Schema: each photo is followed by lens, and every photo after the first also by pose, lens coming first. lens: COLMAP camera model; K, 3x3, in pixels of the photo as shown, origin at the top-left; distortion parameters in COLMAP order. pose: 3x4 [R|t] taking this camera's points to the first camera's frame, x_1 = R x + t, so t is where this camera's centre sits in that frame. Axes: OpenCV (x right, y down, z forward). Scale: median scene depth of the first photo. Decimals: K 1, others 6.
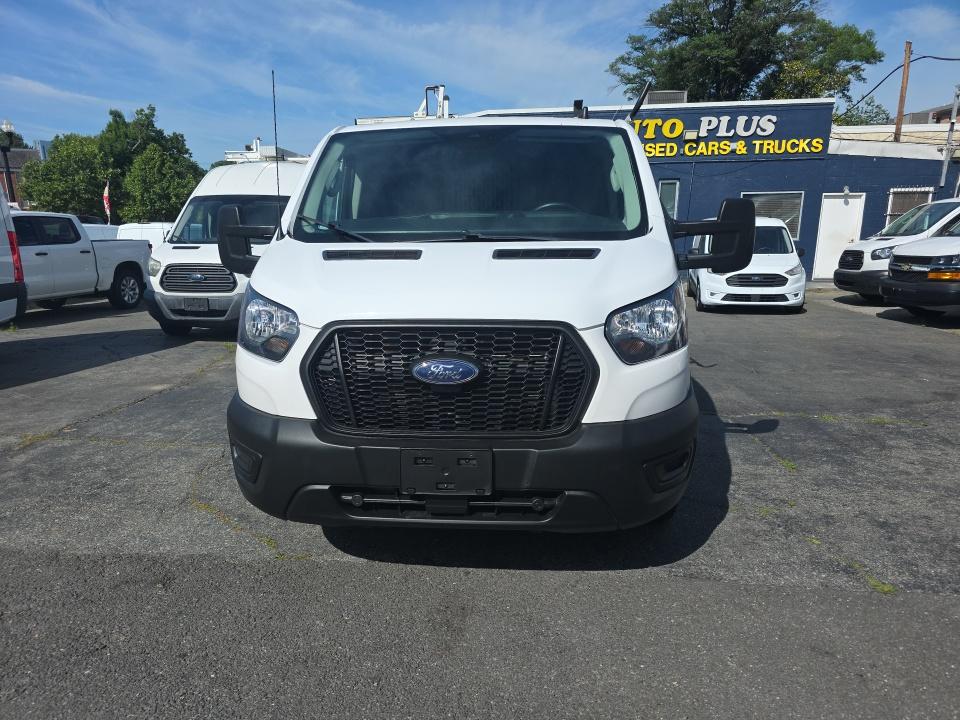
lens RADIAL K [[656.8, 0, 469.3], [0, 656.8, 361.4], [0, 0, 1]] dist [0.040459, -0.023517]
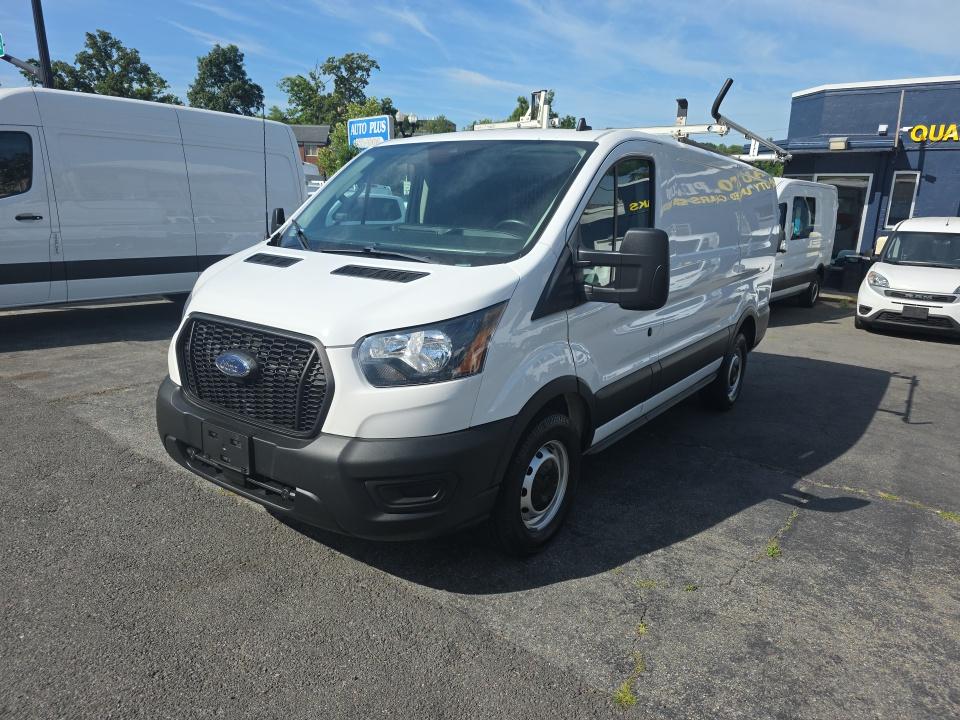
lens RADIAL K [[656.8, 0, 469.3], [0, 656.8, 361.4], [0, 0, 1]] dist [0.040459, -0.023517]
pose [[0.854327, 0.157448, -0.495313, 0.441072], [-0.142848, 0.987441, 0.067495, -0.064213], [0.499719, 0.013092, 0.866089, 0.081553]]
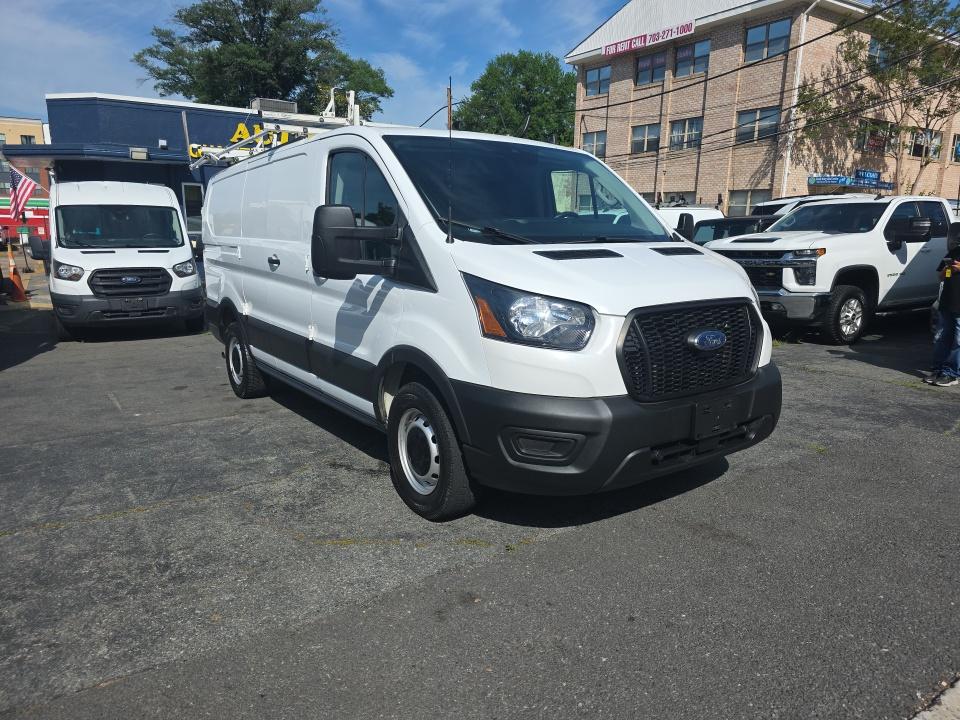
lens RADIAL K [[656.8, 0, 469.3], [0, 656.8, 361.4], [0, 0, 1]] dist [0.040459, -0.023517]
pose [[0.762856, -0.117293, 0.635840, -0.594621], [0.122618, 0.991806, 0.035846, -0.024641], [-0.634834, 0.050620, 0.770988, 0.142532]]
